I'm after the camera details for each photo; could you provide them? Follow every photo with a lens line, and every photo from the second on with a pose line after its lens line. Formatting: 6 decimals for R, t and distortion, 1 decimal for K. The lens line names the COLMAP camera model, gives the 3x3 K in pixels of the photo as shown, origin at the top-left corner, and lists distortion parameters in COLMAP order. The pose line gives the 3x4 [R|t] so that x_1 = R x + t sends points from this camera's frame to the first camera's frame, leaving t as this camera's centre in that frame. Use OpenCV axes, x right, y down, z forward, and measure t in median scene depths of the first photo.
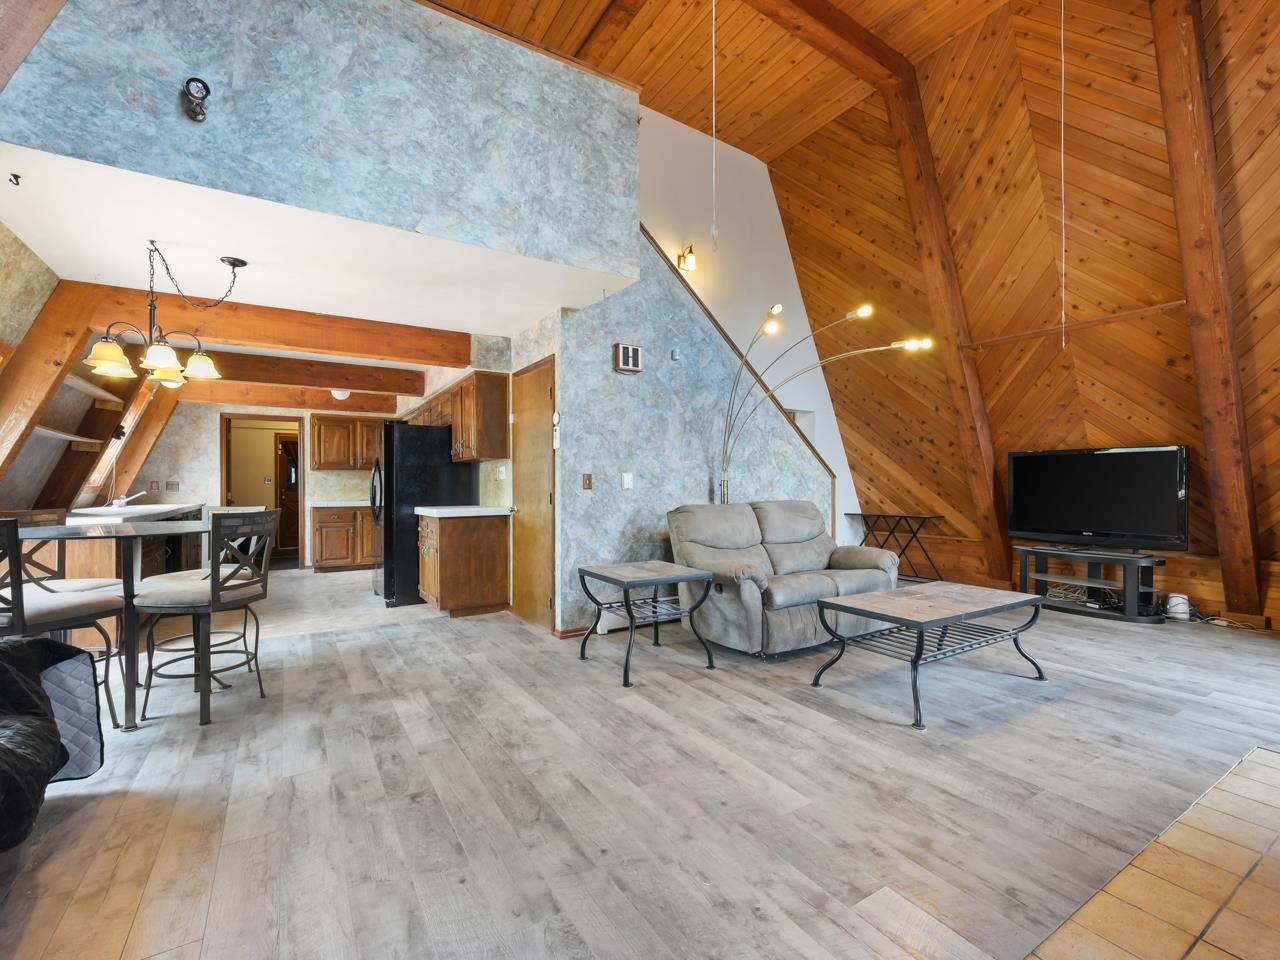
lens RADIAL K [[574.2, 0, 646.8], [0, 574.2, 484.4], [0, 0, 1]] dist [-0.002493, 0.000410]
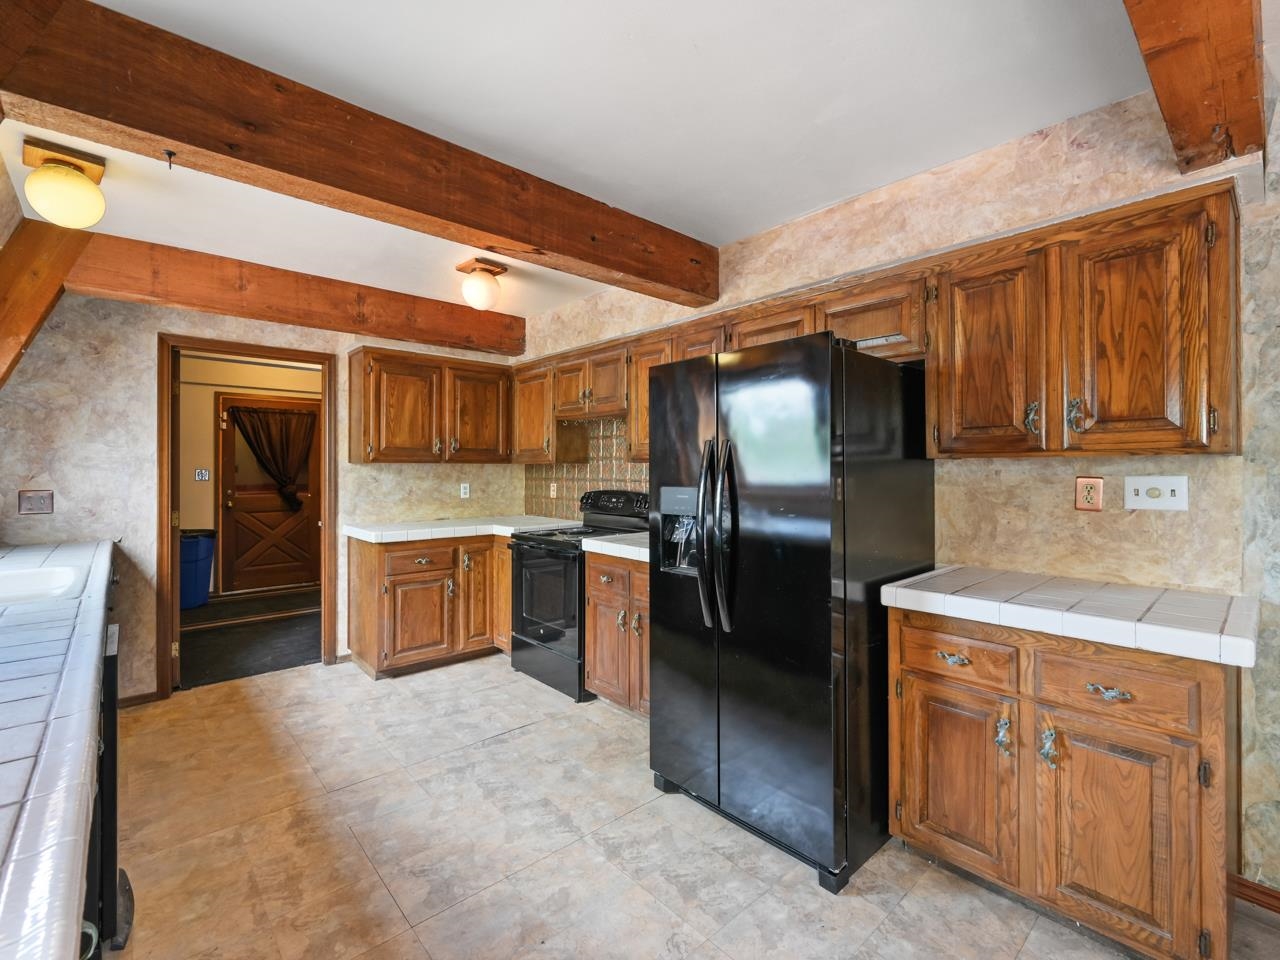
lens RADIAL K [[574.2, 0, 637.5], [0, 574.2, 467.3], [0, 0, 1]] dist [-0.002493, 0.000410]
pose [[0.985300, 0.007588, 0.170667, -0.439318], [-0.007619, 0.999971, -0.000474, -0.023085], [-0.170665, -0.000833, 0.985329, 0.483975]]
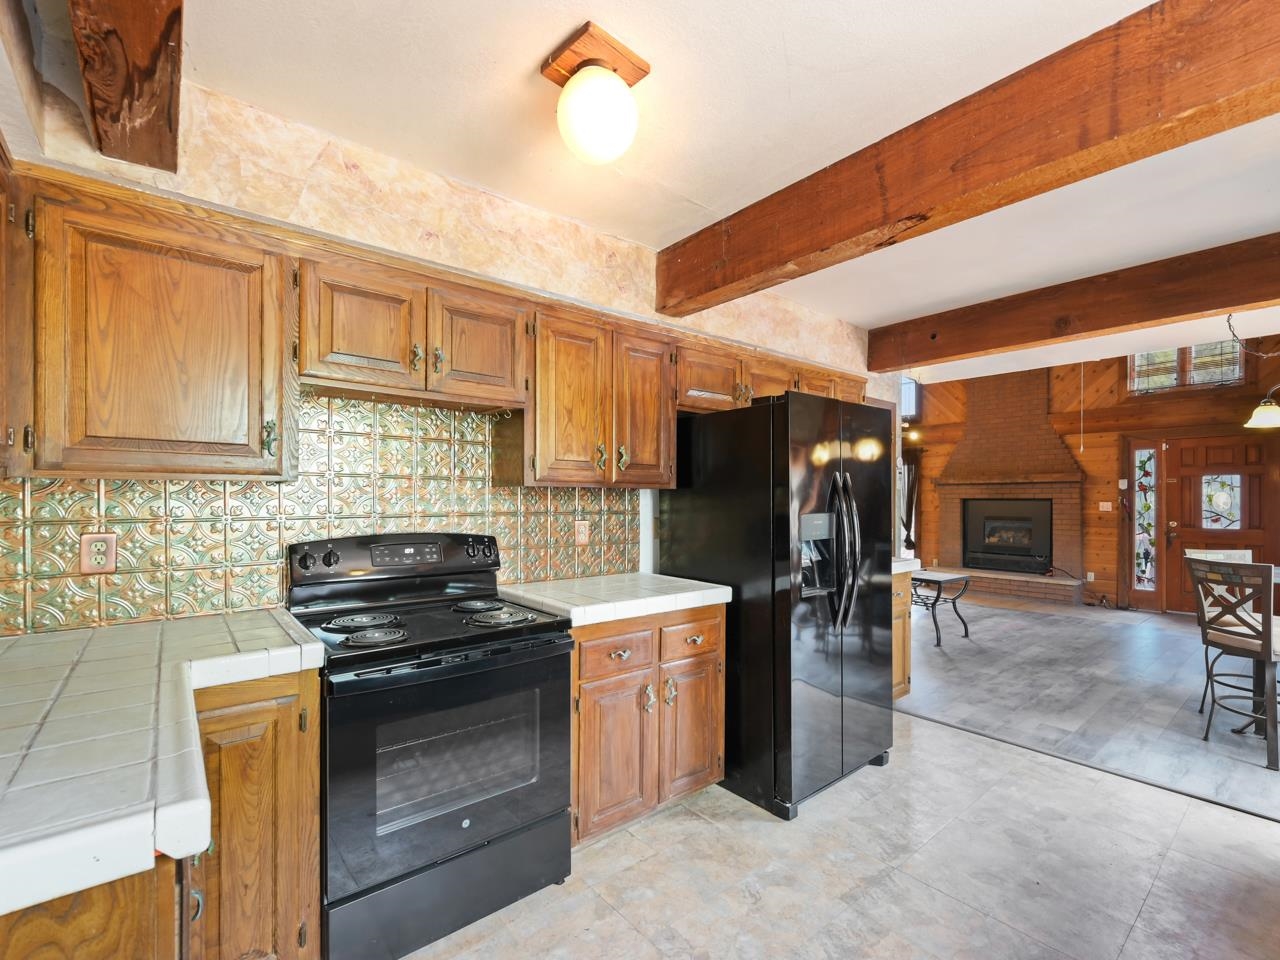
lens RADIAL K [[574.2, 0, 649.5], [0, 574.2, 498.3], [0, 0, 1]] dist [-0.002493, 0.000410]
pose [[-0.134264, 0.005392, 0.990931, -0.670936], [-0.005048, 0.999968, -0.006125, -0.018953], [-0.990933, -0.005825, -0.134233, 0.909015]]
